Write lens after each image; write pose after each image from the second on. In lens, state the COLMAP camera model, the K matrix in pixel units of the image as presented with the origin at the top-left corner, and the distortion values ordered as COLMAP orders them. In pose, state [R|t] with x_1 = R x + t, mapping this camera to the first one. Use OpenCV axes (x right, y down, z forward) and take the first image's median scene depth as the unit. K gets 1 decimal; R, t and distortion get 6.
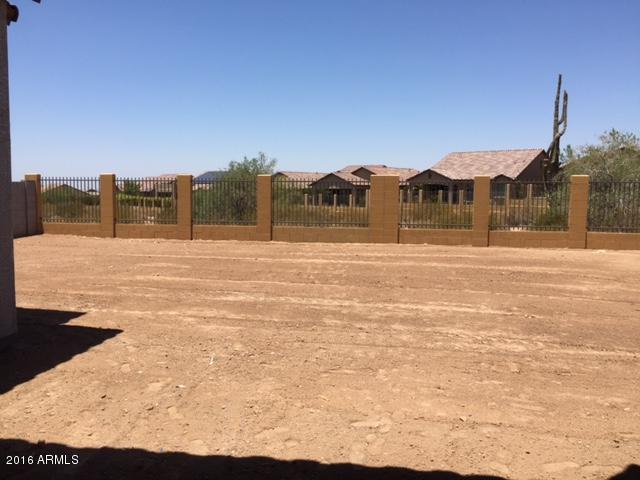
lens RADIAL K [[538.6, 0, 319.7], [0, 538.6, 241.8], [0, 0, 1]] dist [0.064822, -0.082868]
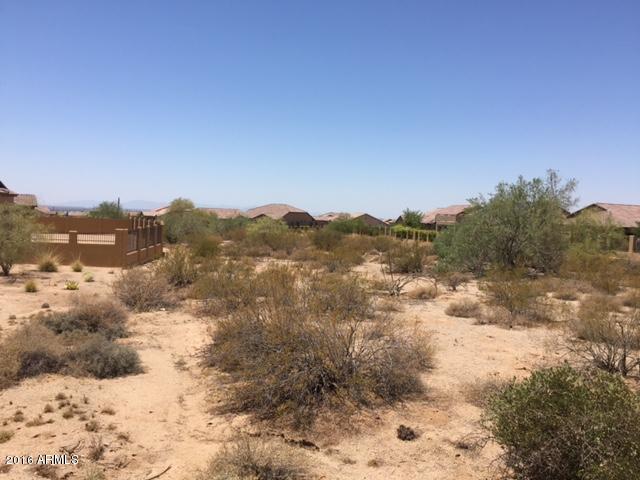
lens RADIAL K [[538.6, 0, 318.3], [0, 538.6, 240.6], [0, 0, 1]] dist [0.064822, -0.082868]
pose [[0.848473, 0.055248, -0.526347, 0.000966], [-0.087721, 0.995461, -0.036918, -0.023767], [0.521919, 0.077496, 0.849468, 0.220932]]
